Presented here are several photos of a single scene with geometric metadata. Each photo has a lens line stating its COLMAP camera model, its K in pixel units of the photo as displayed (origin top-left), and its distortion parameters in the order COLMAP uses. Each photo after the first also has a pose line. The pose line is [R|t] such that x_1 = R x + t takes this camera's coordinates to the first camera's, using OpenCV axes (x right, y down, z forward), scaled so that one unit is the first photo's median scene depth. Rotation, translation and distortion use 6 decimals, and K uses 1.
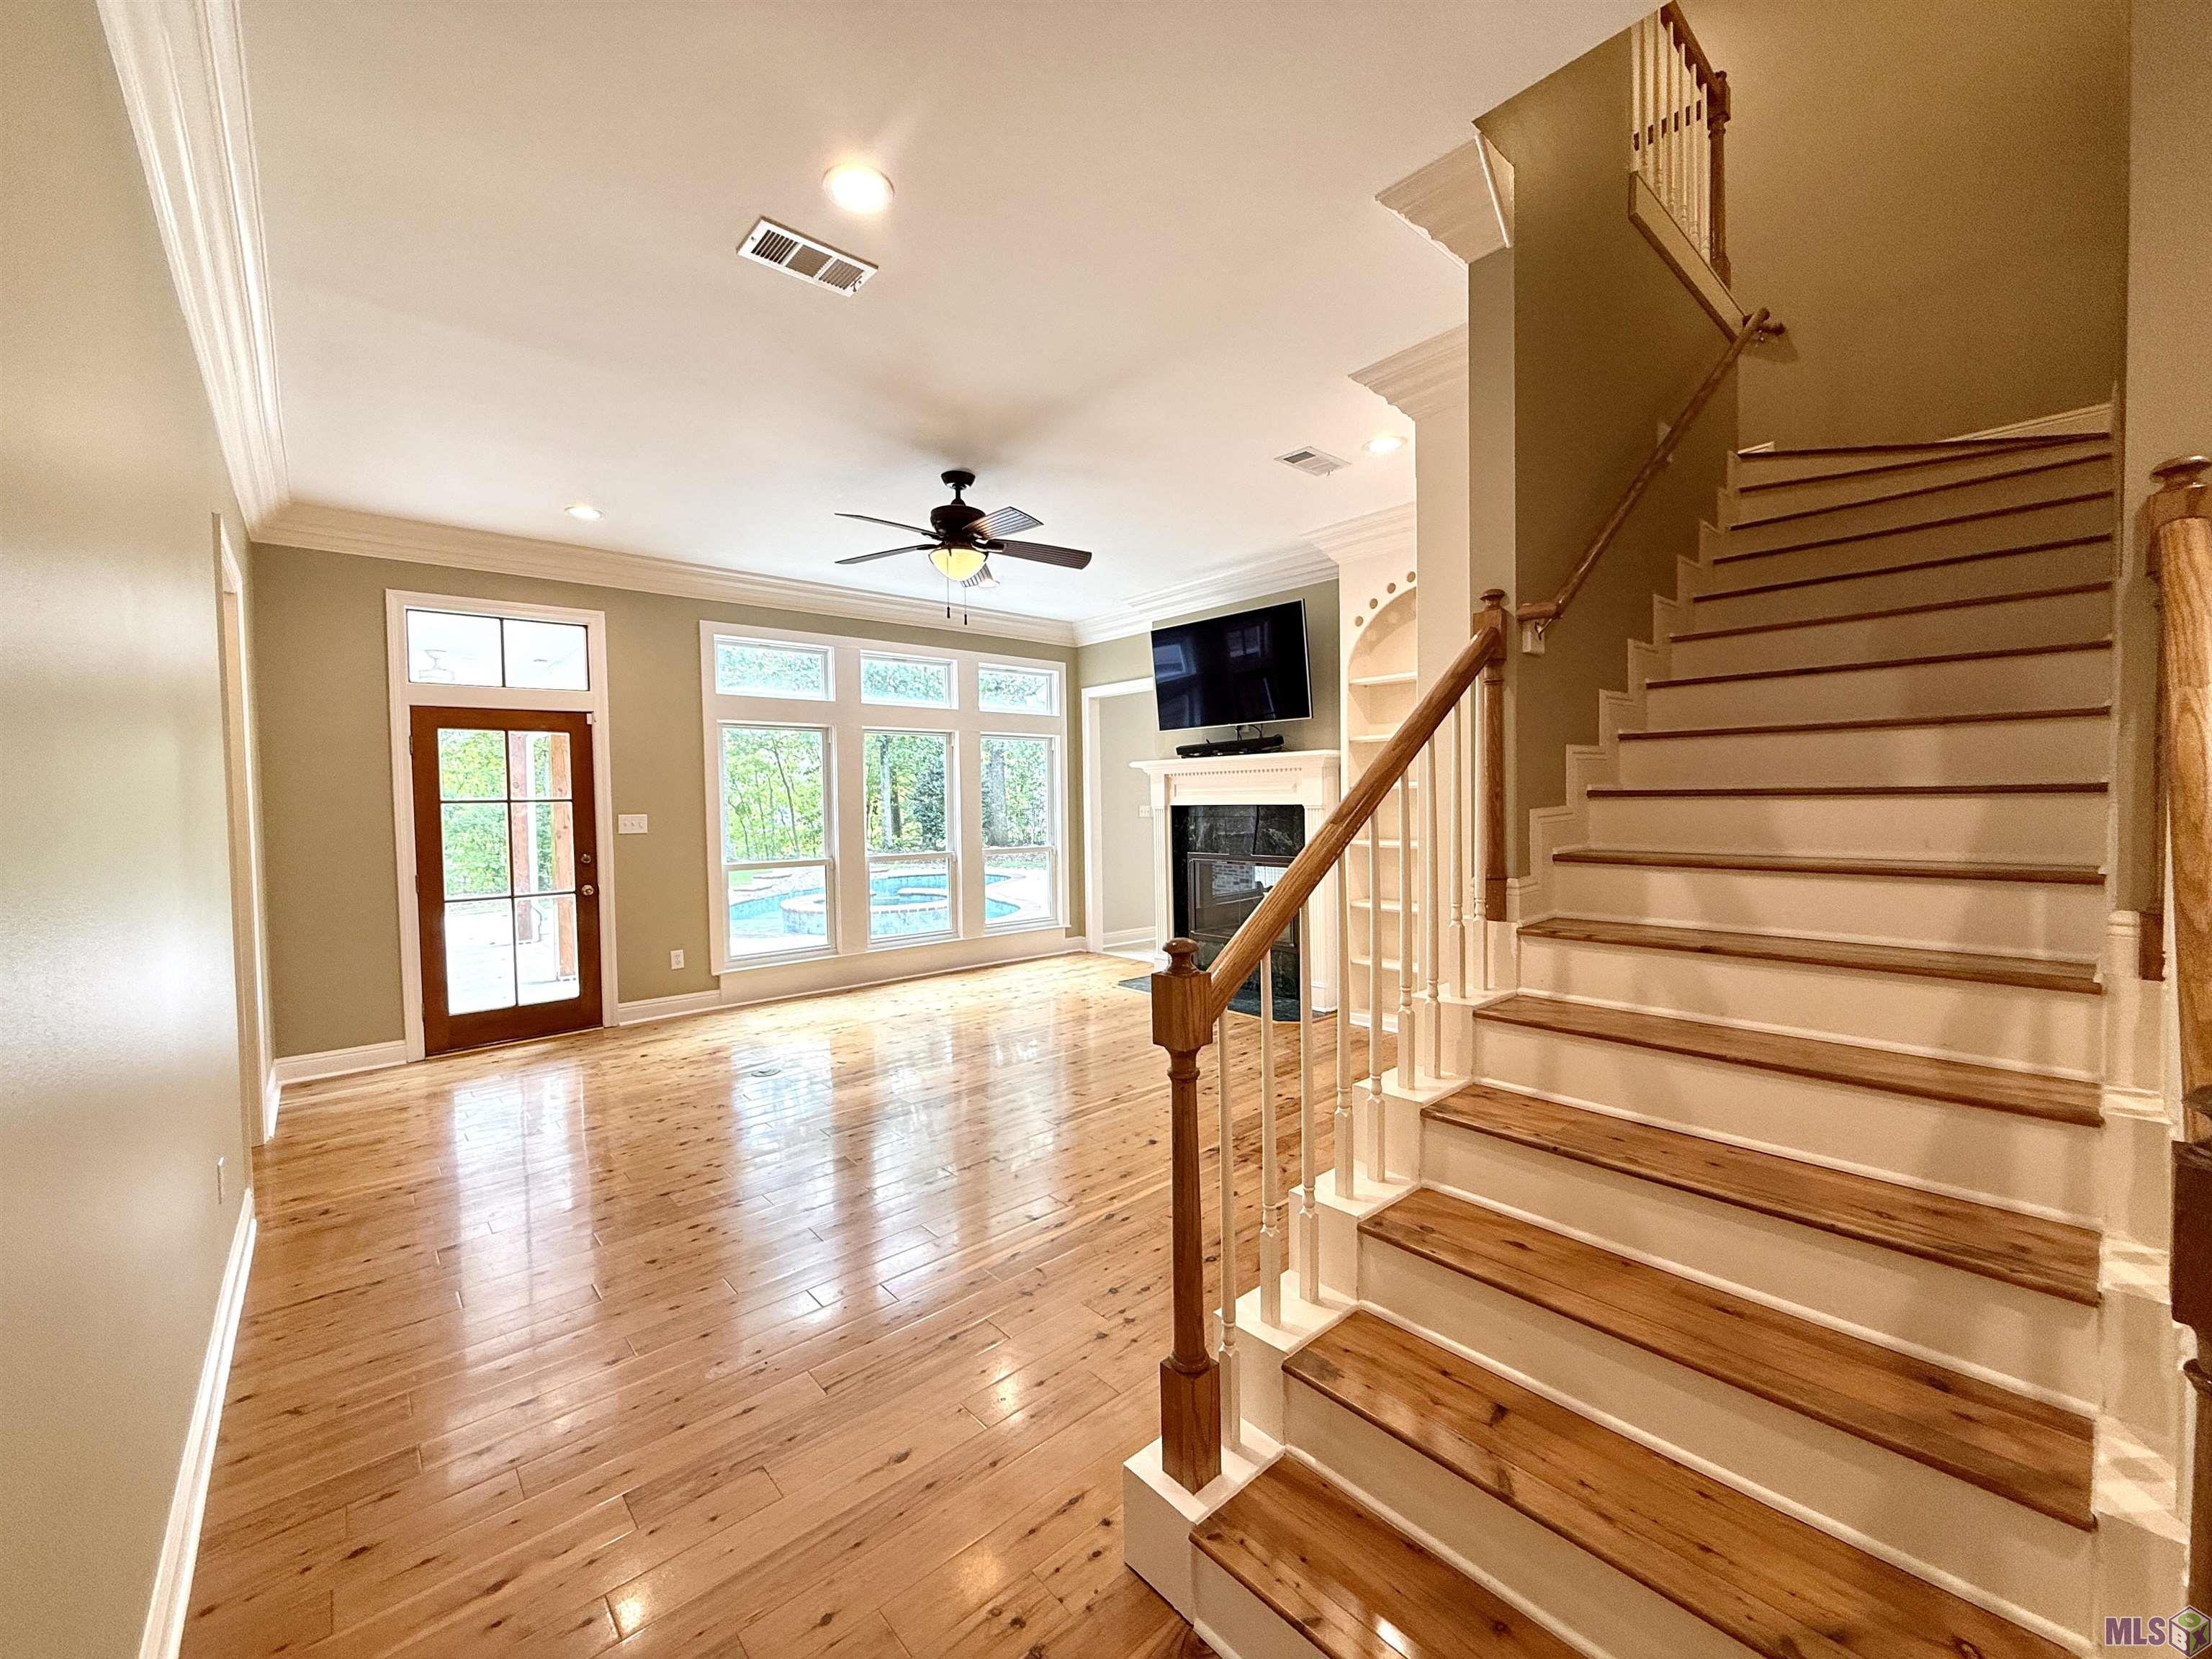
lens RADIAL K [[879.1, 0, 1101.7], [0, 879.1, 827.5], [0, 0, 1]] dist [0.000311, -0.000119]
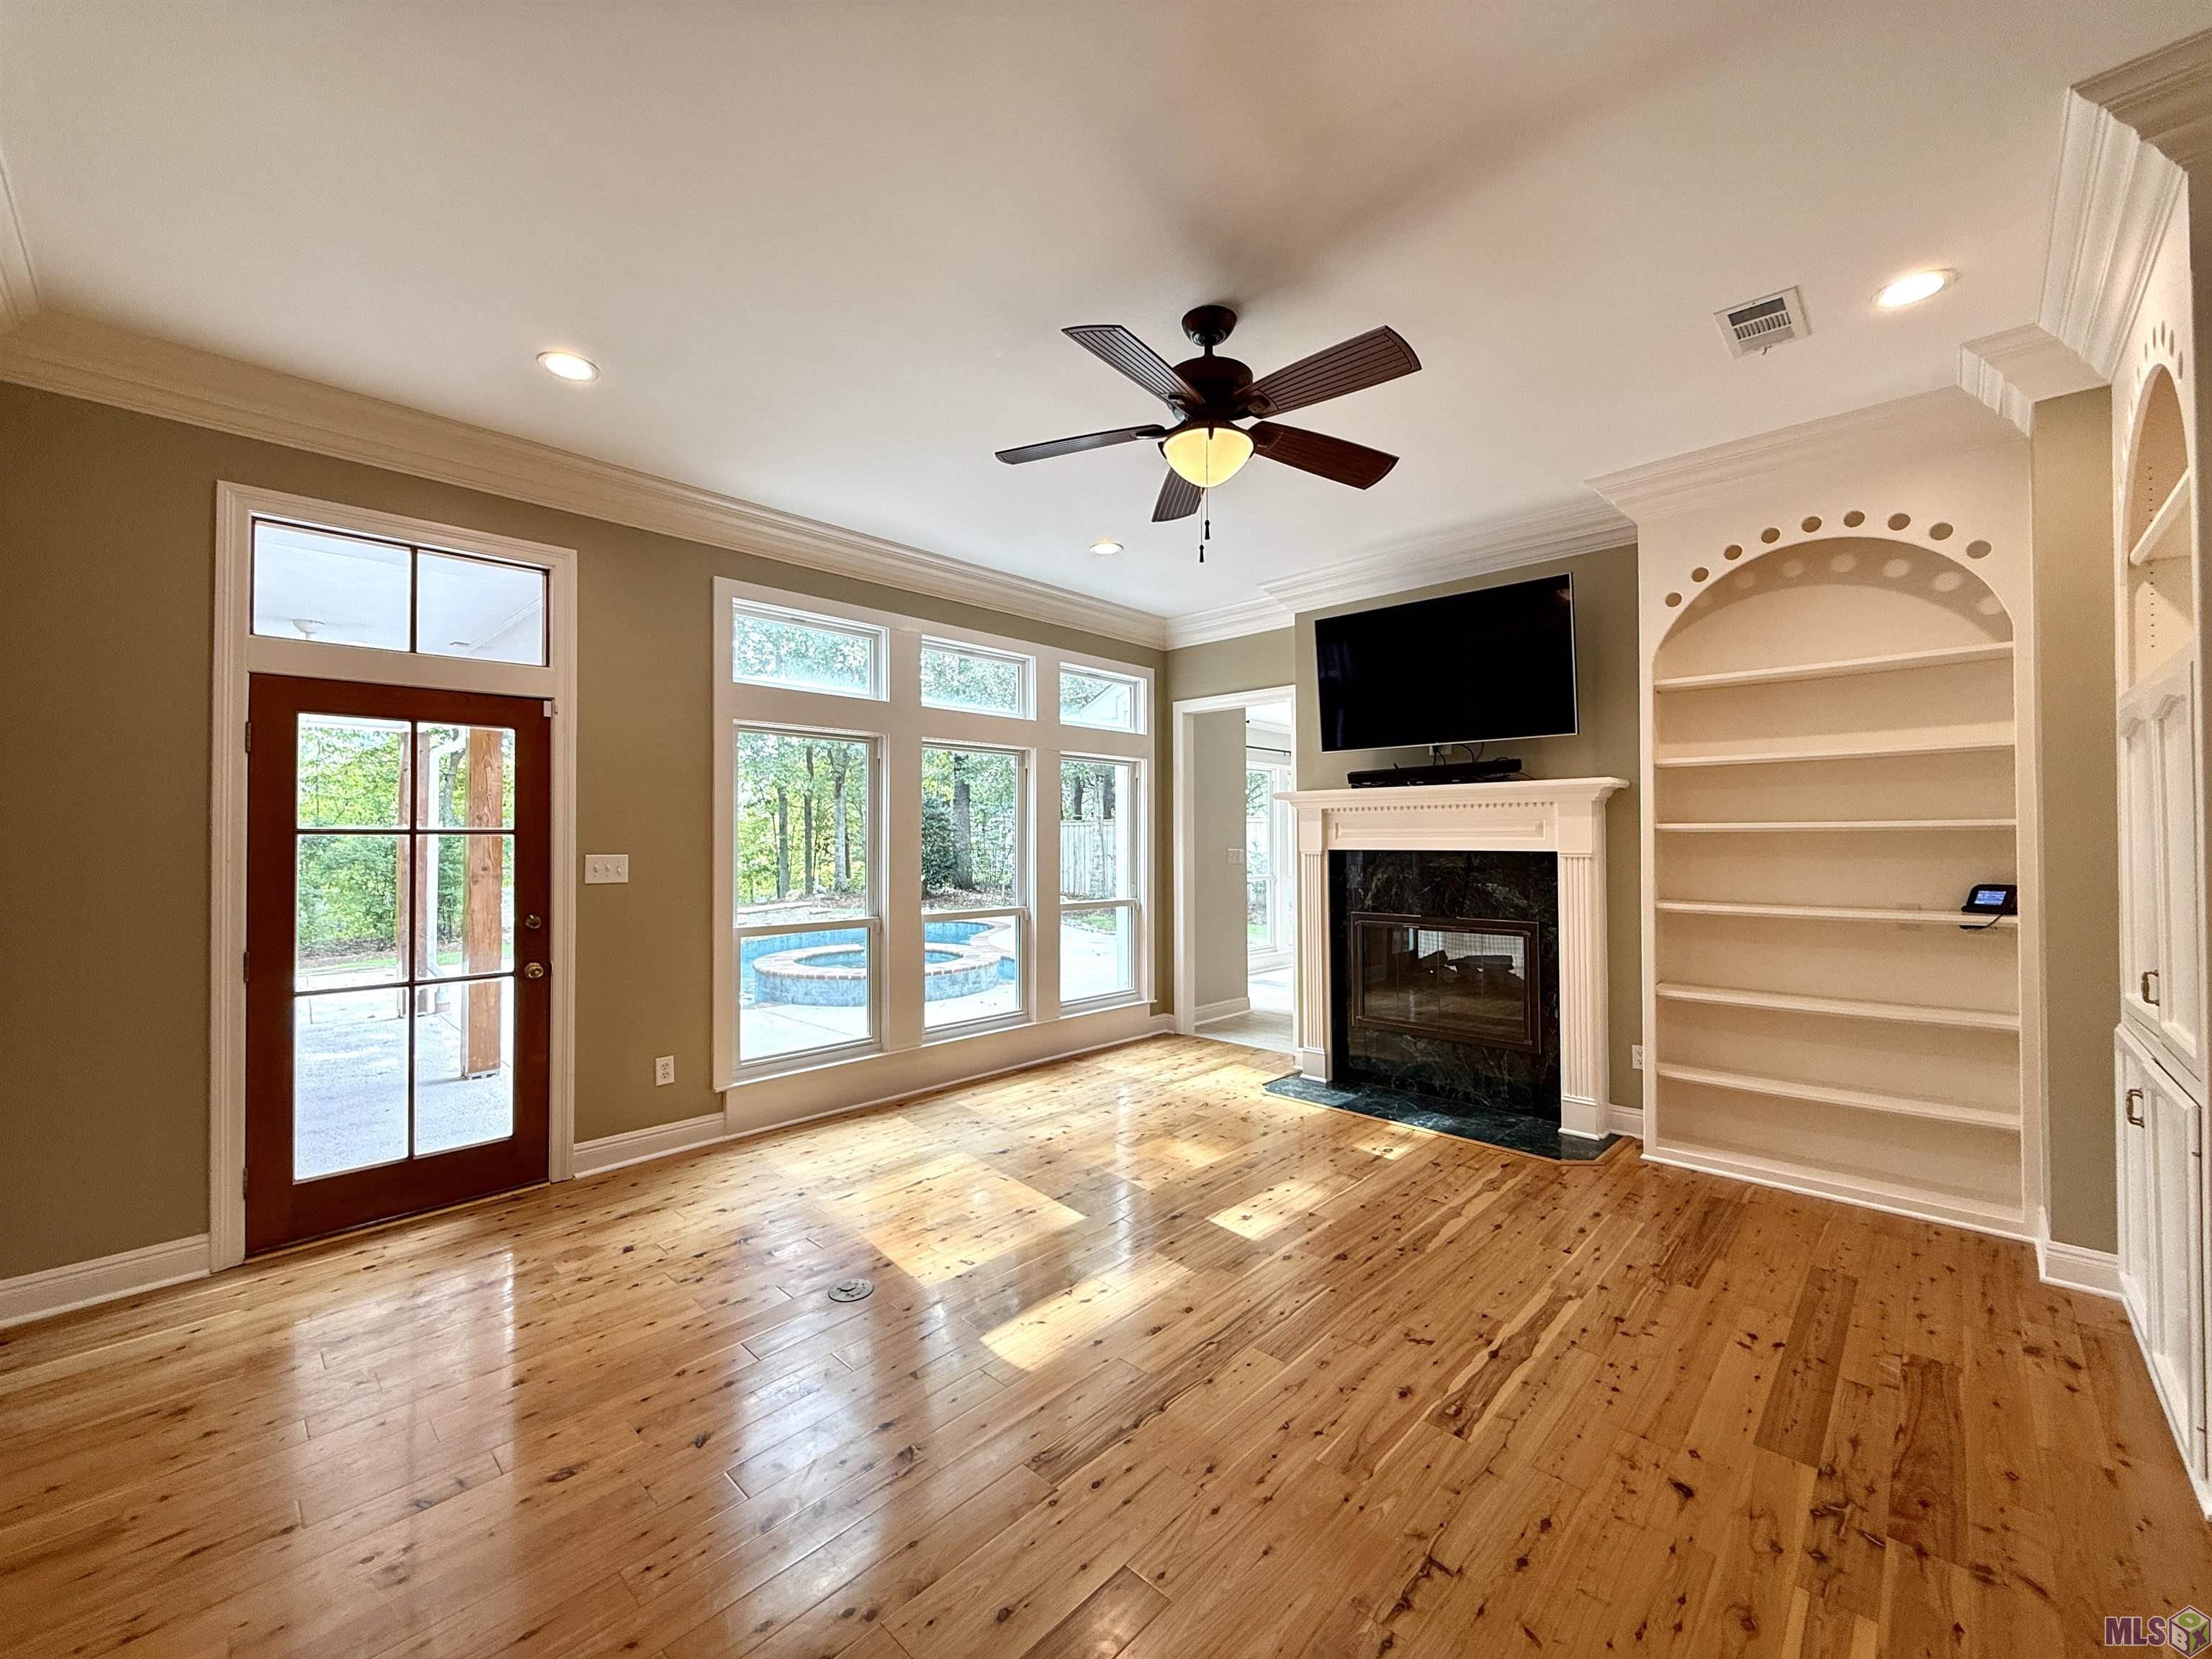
lens RADIAL K [[881.4, 0, 1100.6], [0, 881.4, 827.8], [0, 0, 1]] dist [0.001249, 0.000415]
pose [[0.996553, 0.014607, 0.081662, -0.220930], [-0.010856, 0.998873, -0.046196, -0.008513], [-0.082245, 0.045150, 0.995589, 0.309856]]
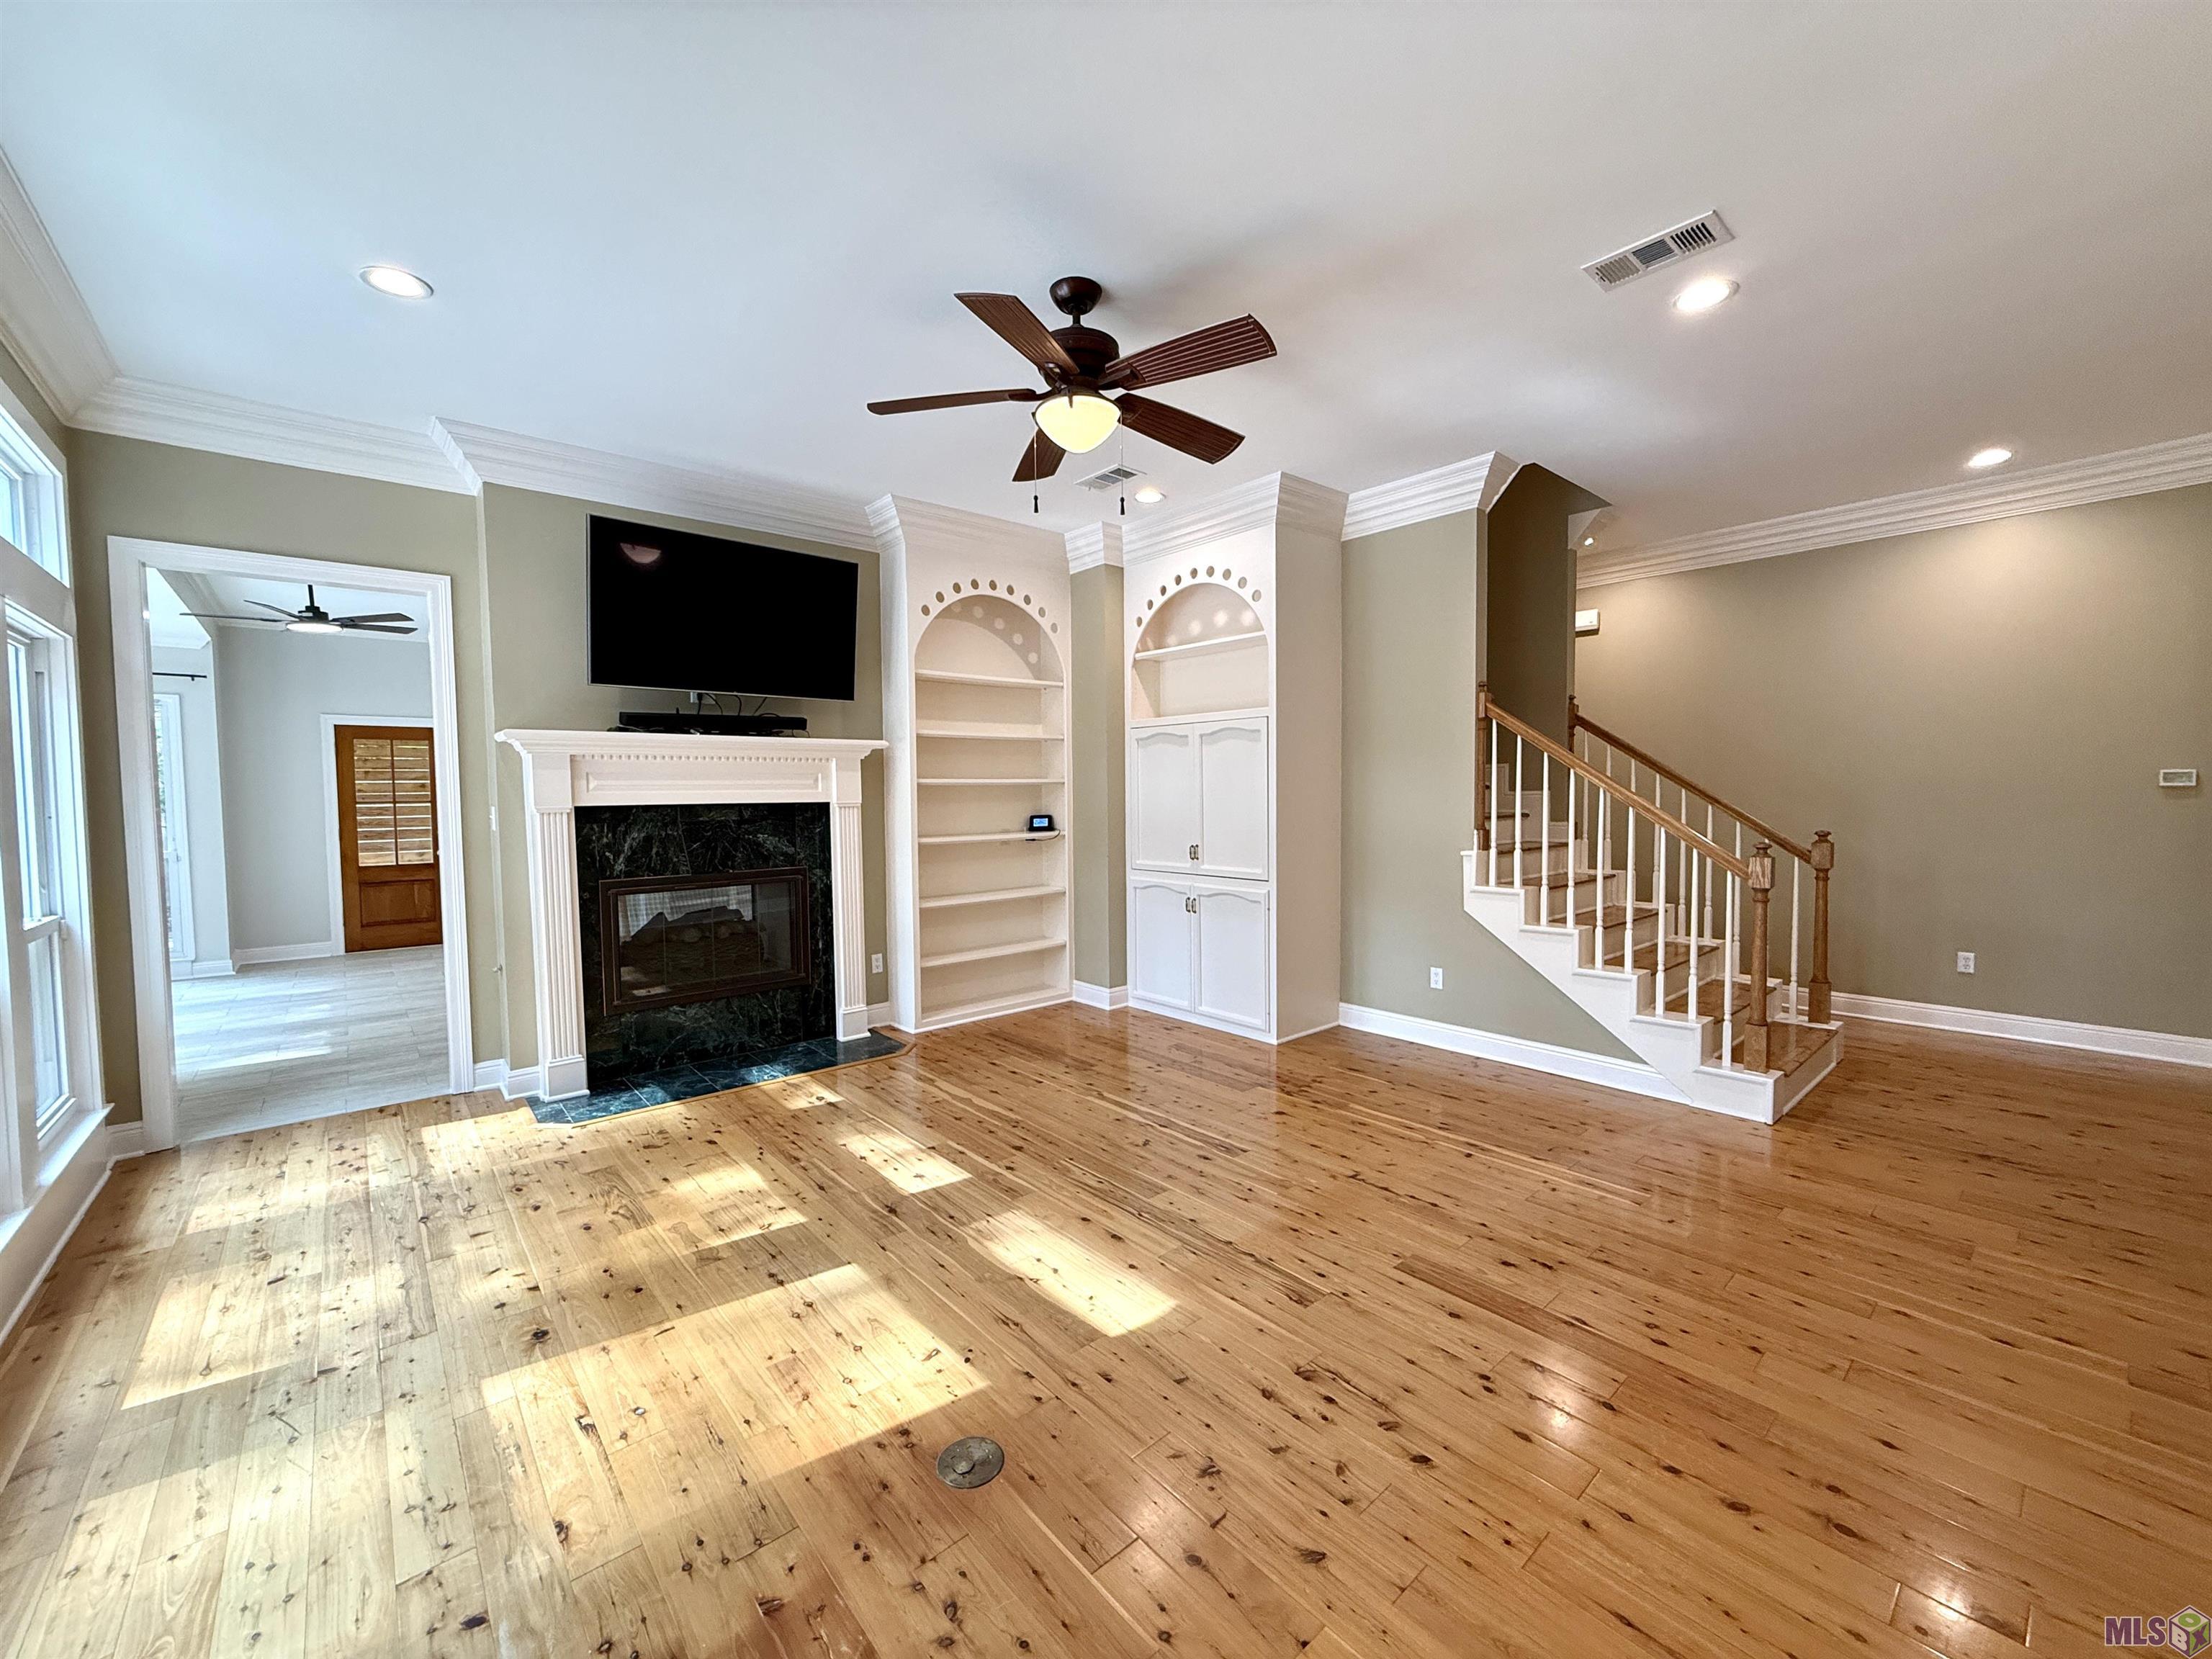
lens RADIAL K [[880.5, 0, 1101.2], [0, 880.5, 829.5], [0, 0, 1]] dist [0.000439, 0.000078]
pose [[0.011900, -0.027593, 0.999548, -0.640047], [0.041652, 0.998765, 0.027075, -0.012744], [-0.999061, 0.041311, 0.013034, 0.766080]]
